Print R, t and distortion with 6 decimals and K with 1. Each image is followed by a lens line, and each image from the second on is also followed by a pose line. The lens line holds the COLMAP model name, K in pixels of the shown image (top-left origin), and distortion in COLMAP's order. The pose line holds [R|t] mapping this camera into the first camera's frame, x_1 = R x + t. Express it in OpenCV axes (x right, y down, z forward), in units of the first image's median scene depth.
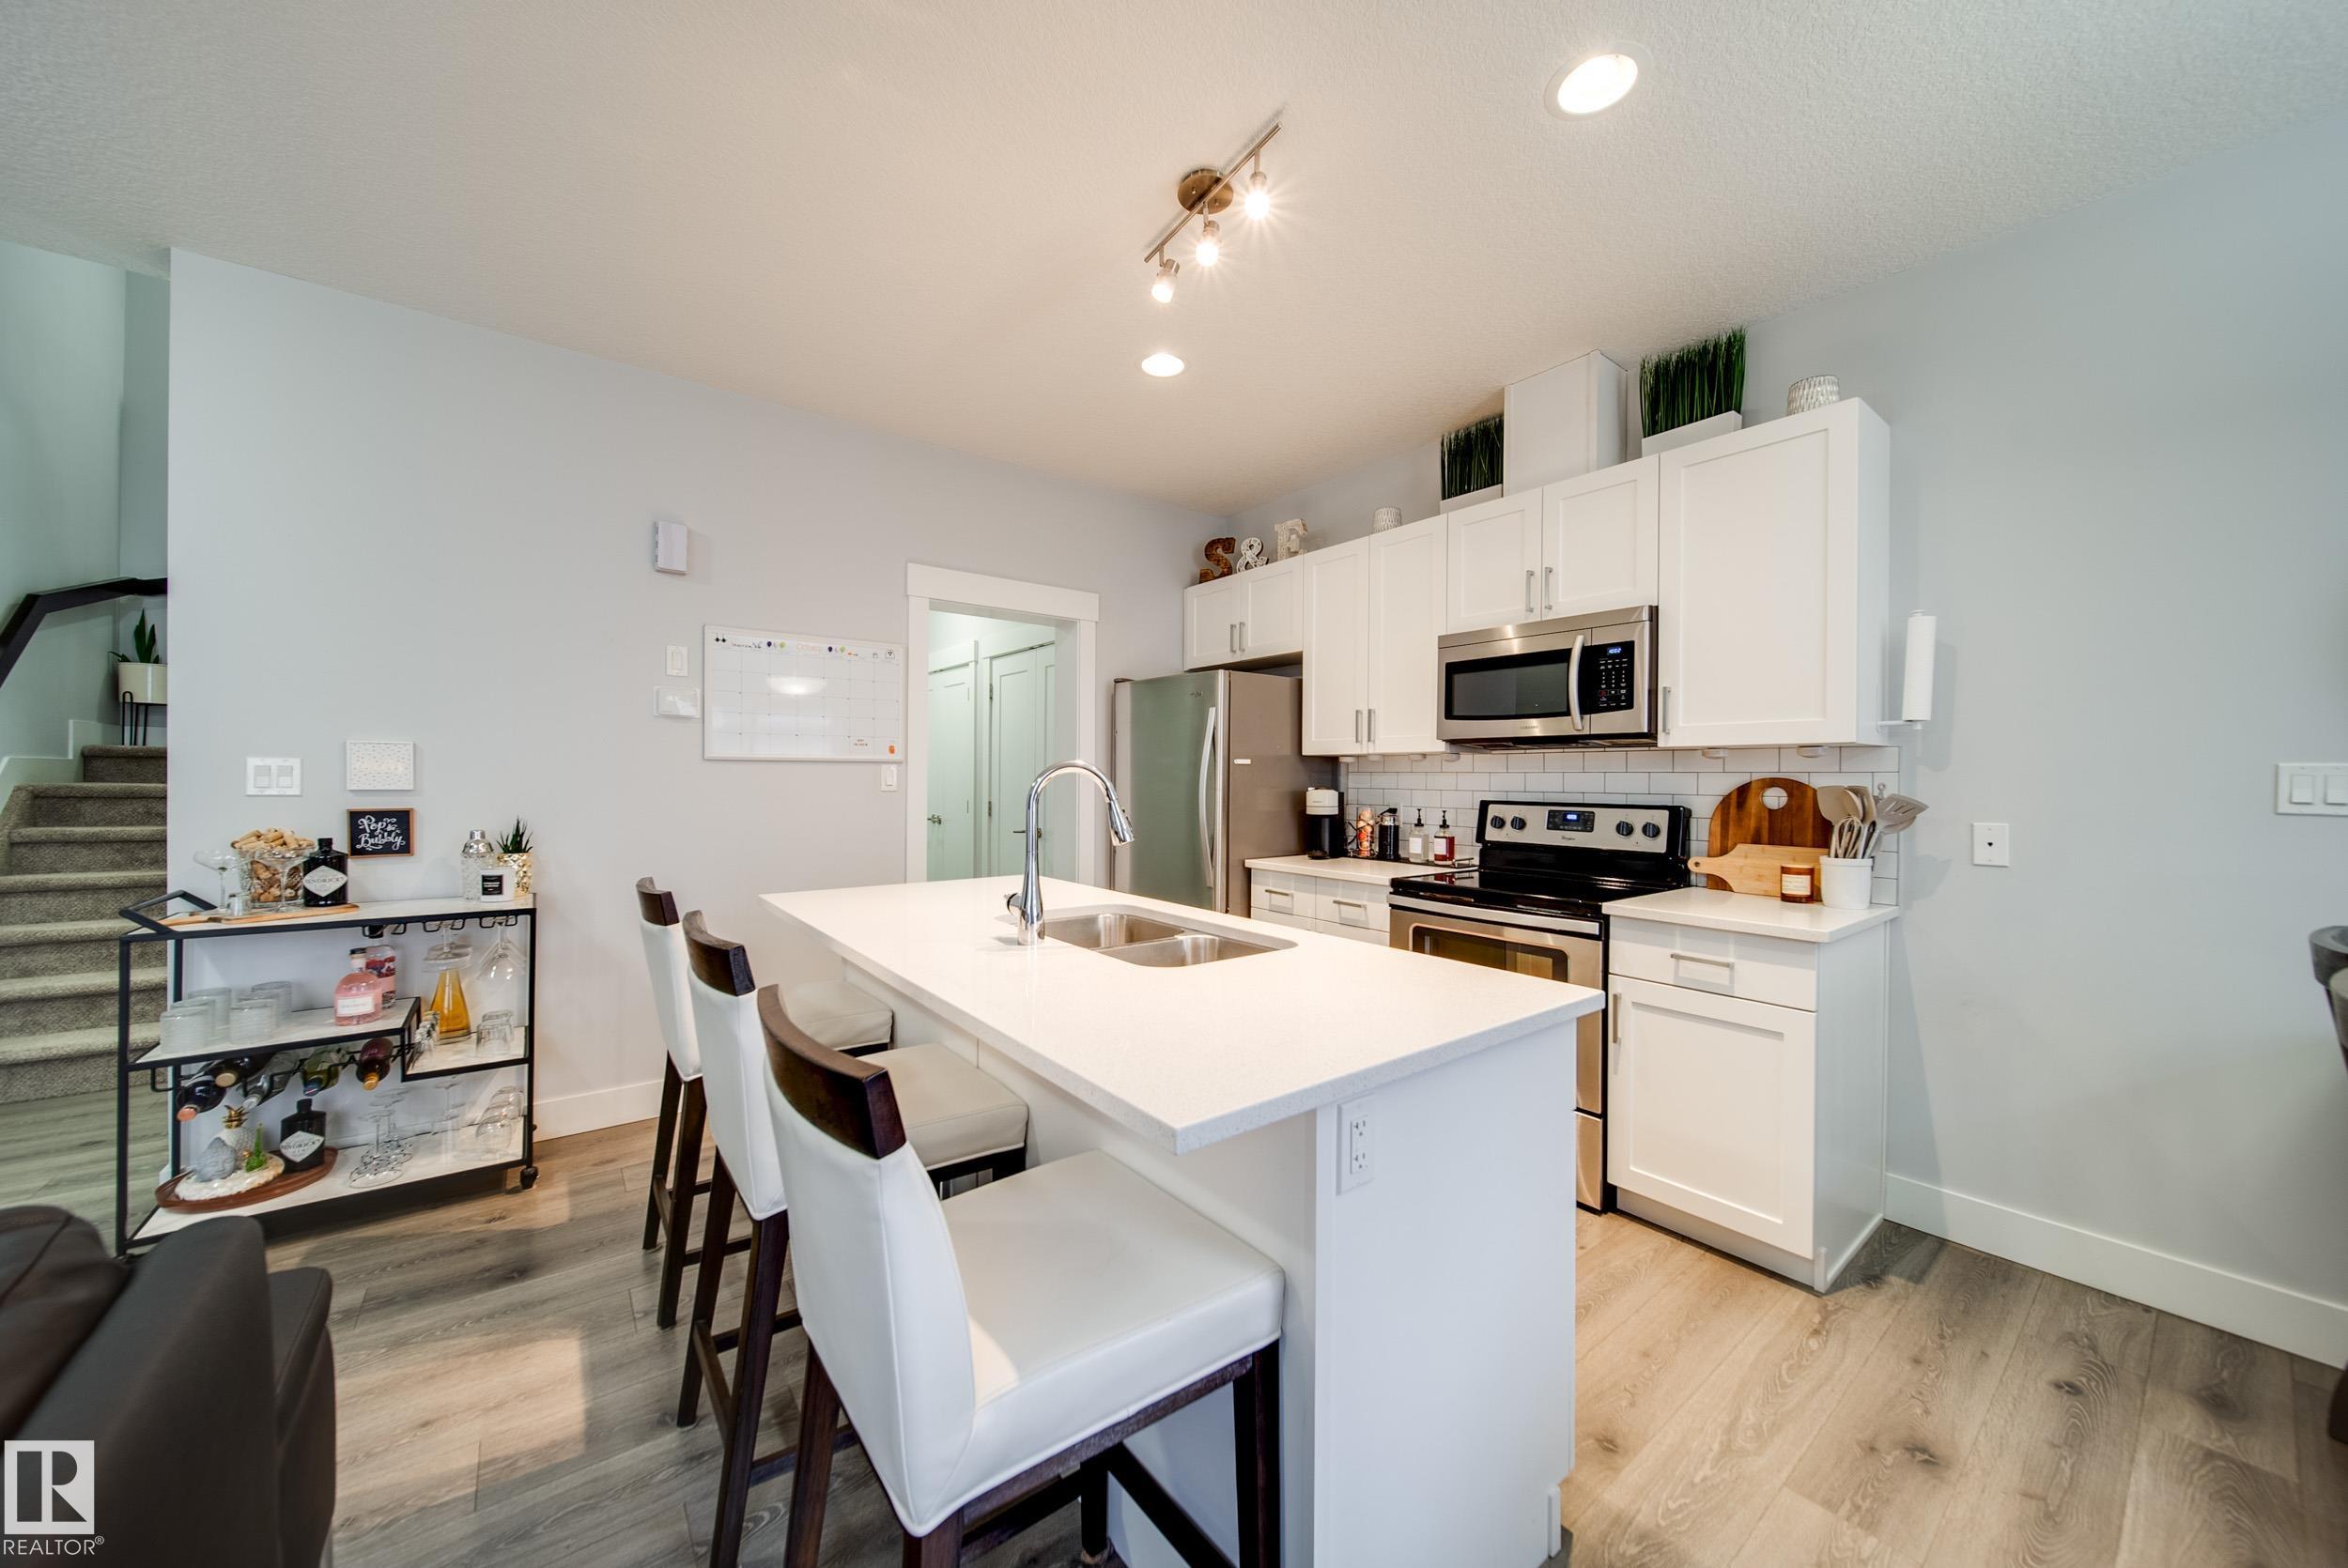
lens RADIAL K [[822.9, 0, 1175.5], [0, 822.9, 780.3], [0, 0, 1]] dist [-0.000474, -0.001702]
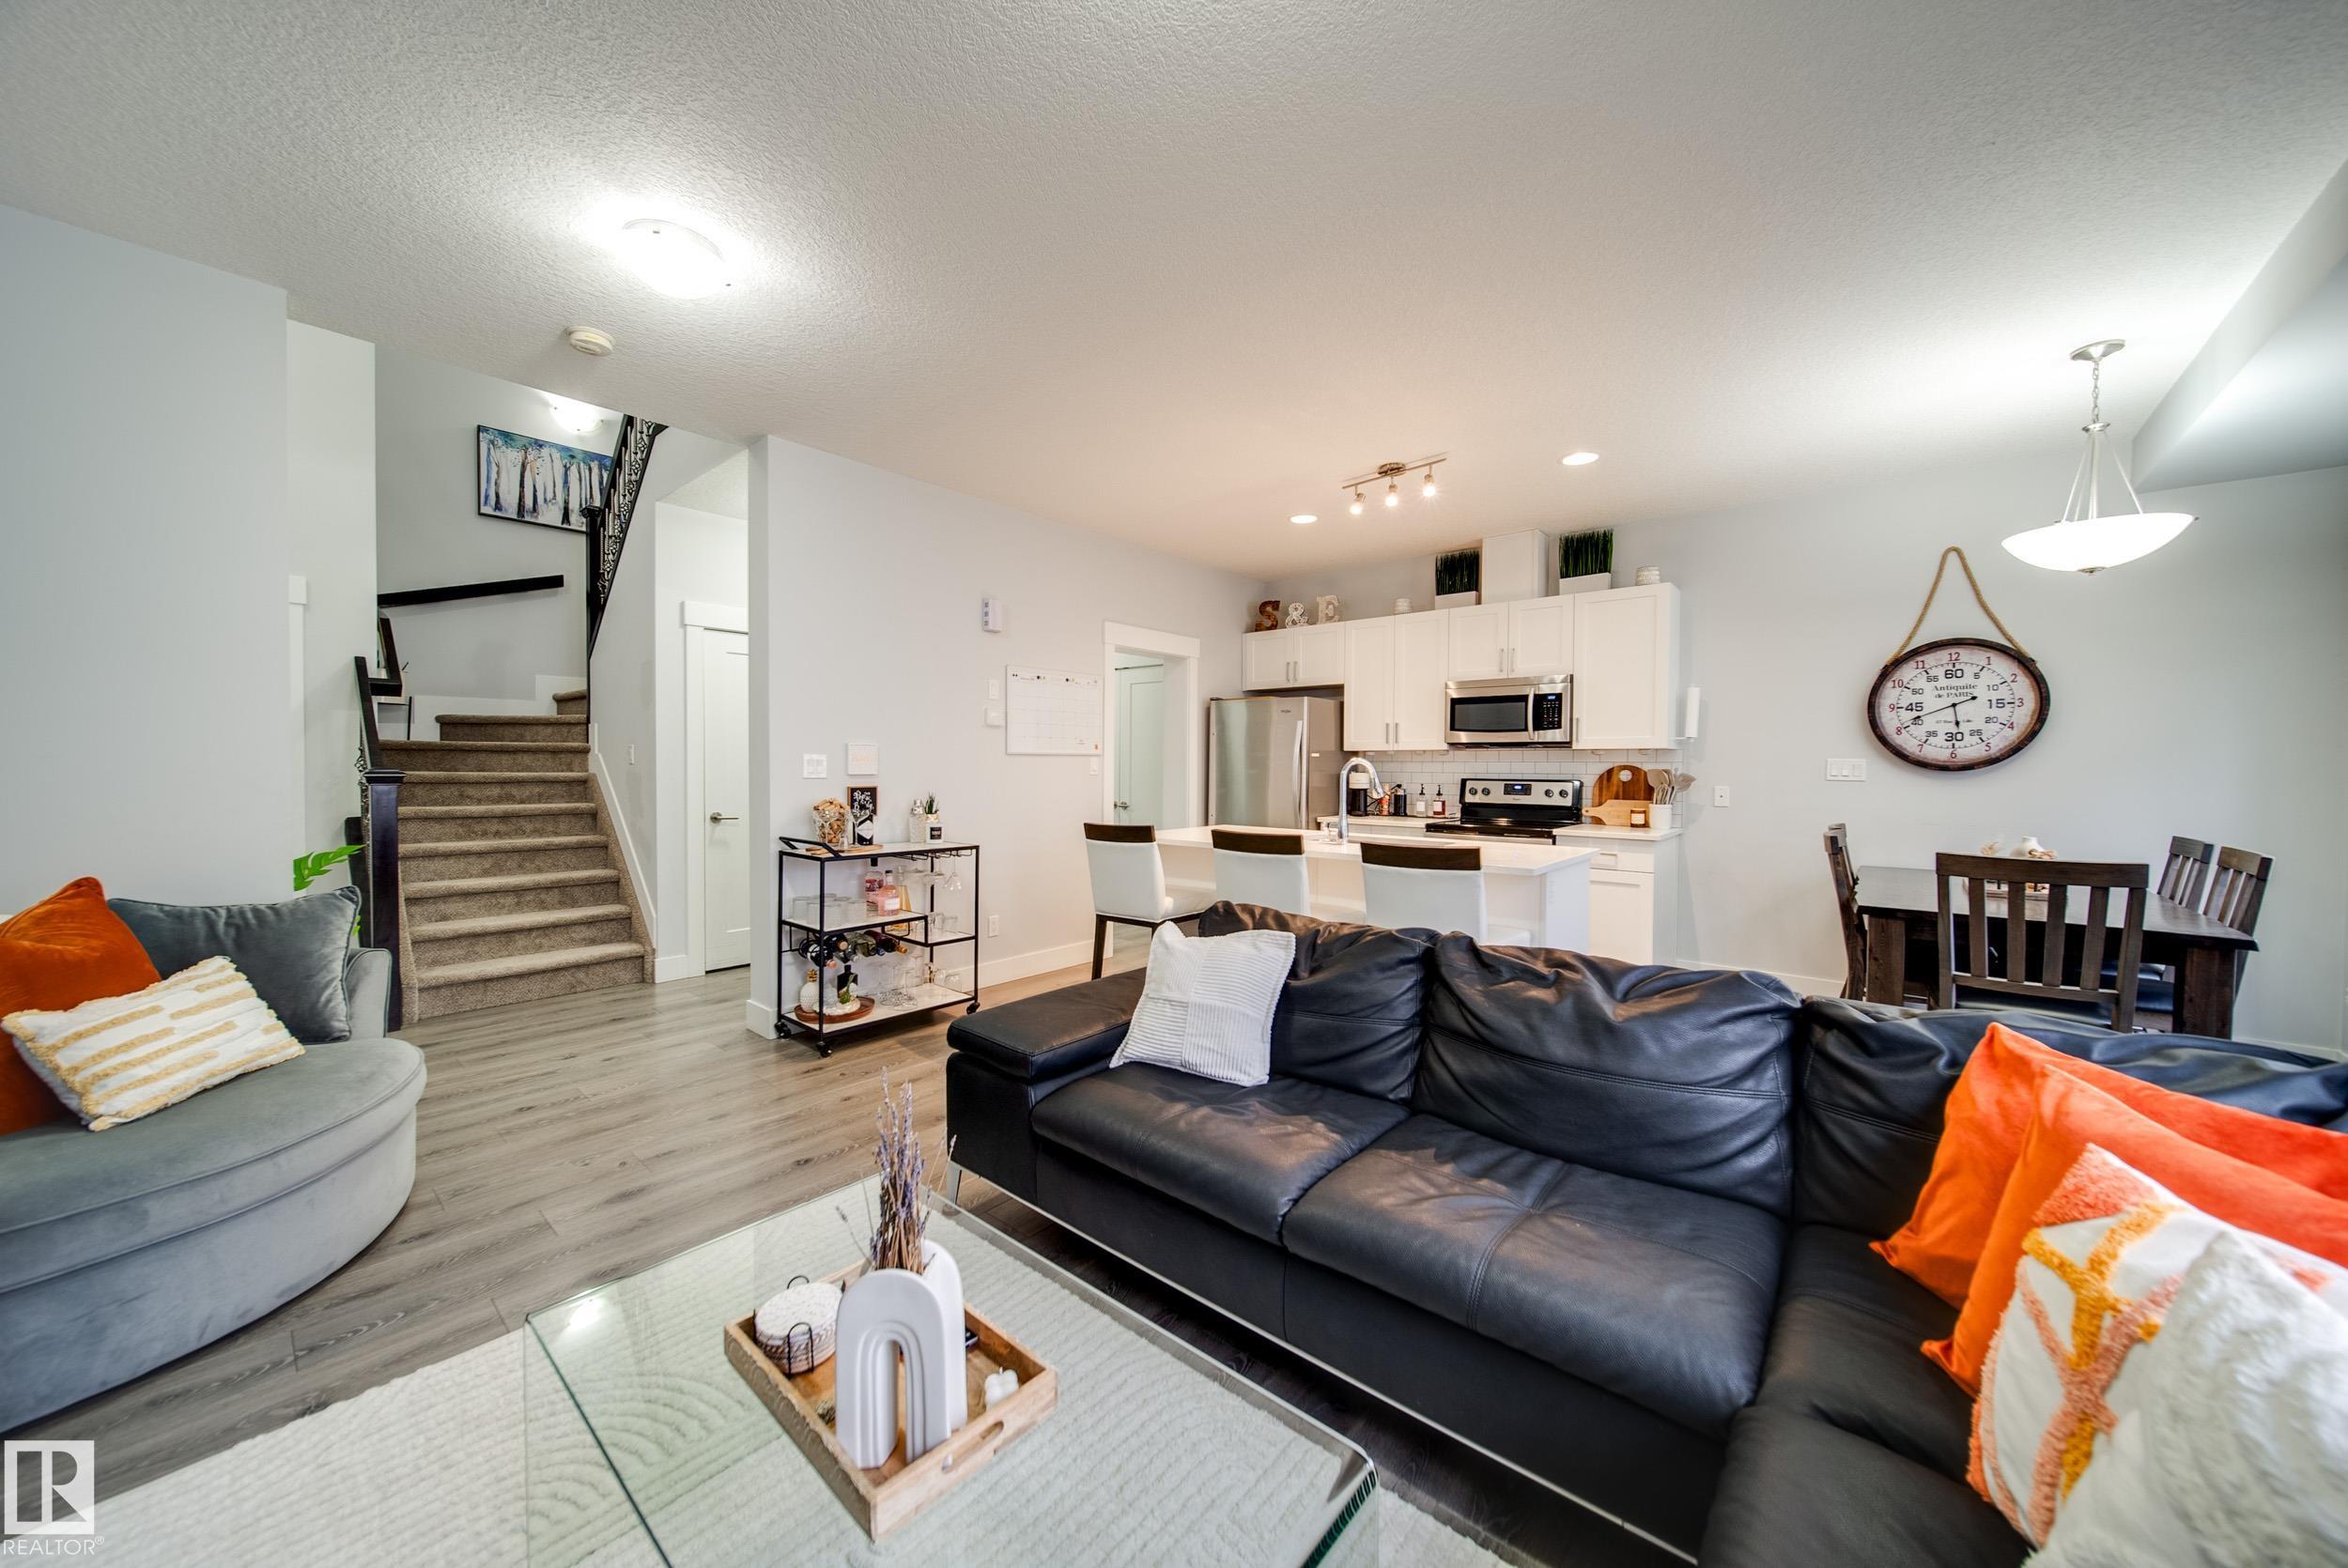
lens RADIAL K [[814.9, 0, 1174.0], [0, 814.9, 784.0], [0, 0, 1]] dist [-0.001267, -0.000084]
pose [[0.978736, -0.006495, 0.205020, -0.663434], [0.002294, 0.999783, 0.020720, -0.000525], [-0.205110, -0.019809, 0.978539, -0.619687]]
